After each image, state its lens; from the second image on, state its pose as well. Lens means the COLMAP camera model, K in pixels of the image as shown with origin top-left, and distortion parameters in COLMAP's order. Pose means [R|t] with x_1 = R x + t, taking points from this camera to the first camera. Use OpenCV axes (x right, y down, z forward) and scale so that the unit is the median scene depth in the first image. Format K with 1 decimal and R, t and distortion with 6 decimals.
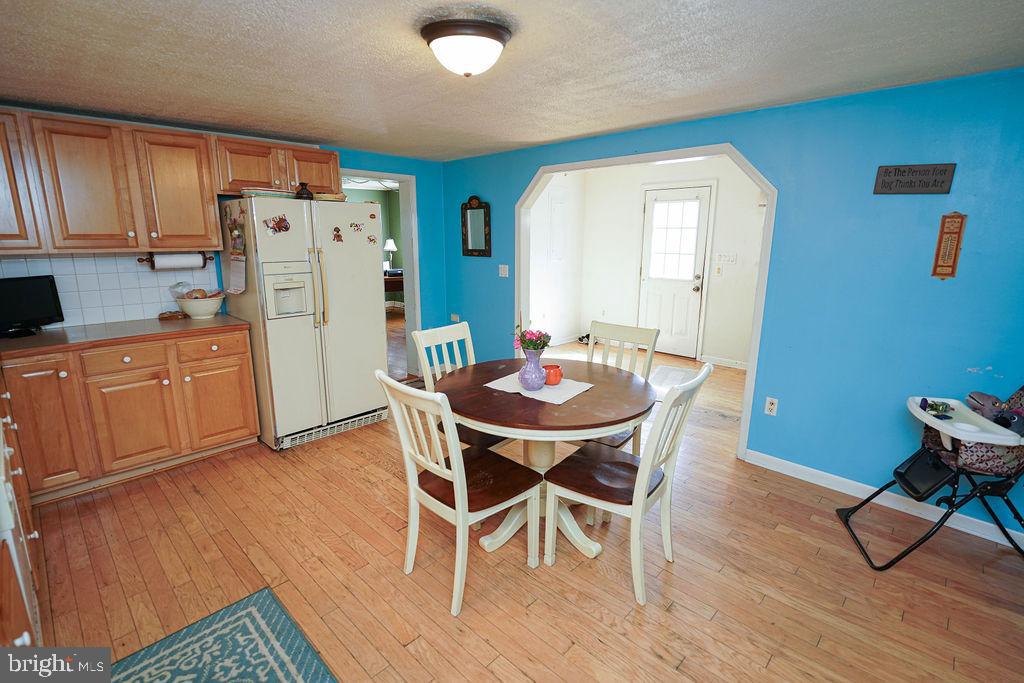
lens RADIAL K [[471.6, 0, 511.3], [0, 471.6, 337.3], [0, 0, 1]] dist [-0.019323, -0.000813]
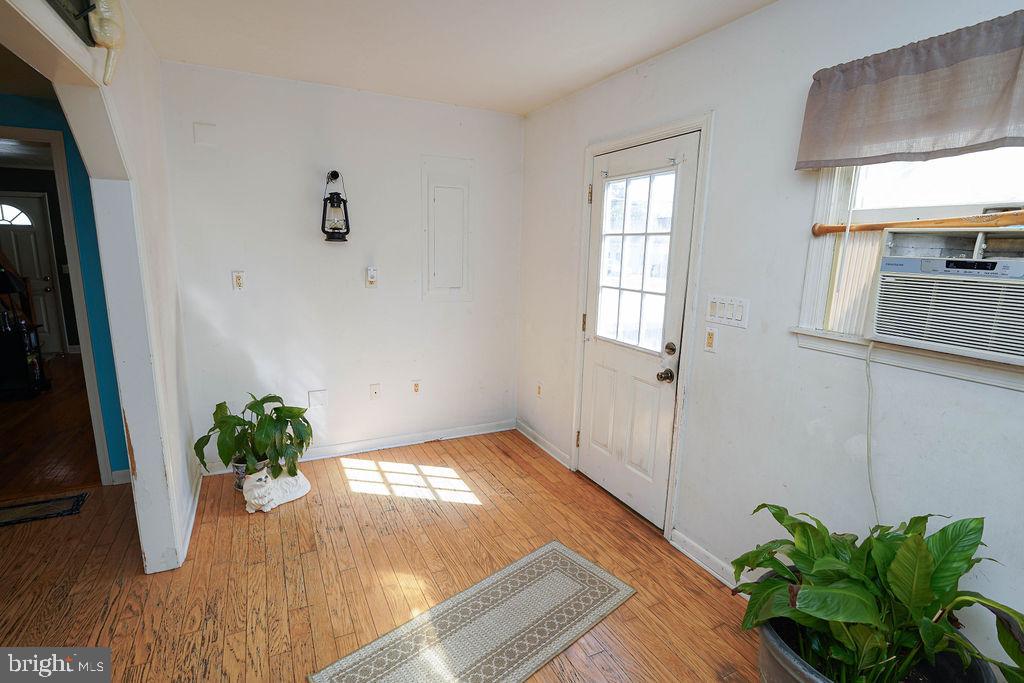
lens RADIAL K [[471.6, 0, 507.0], [0, 471.6, 340.4], [0, 0, 1]] dist [-0.019323, -0.000813]
pose [[0.943517, 0.085607, -0.320074, 0.391086], [-0.093739, 0.995546, -0.010053, -0.116588], [0.317788, 0.039488, 0.947339, 0.542069]]
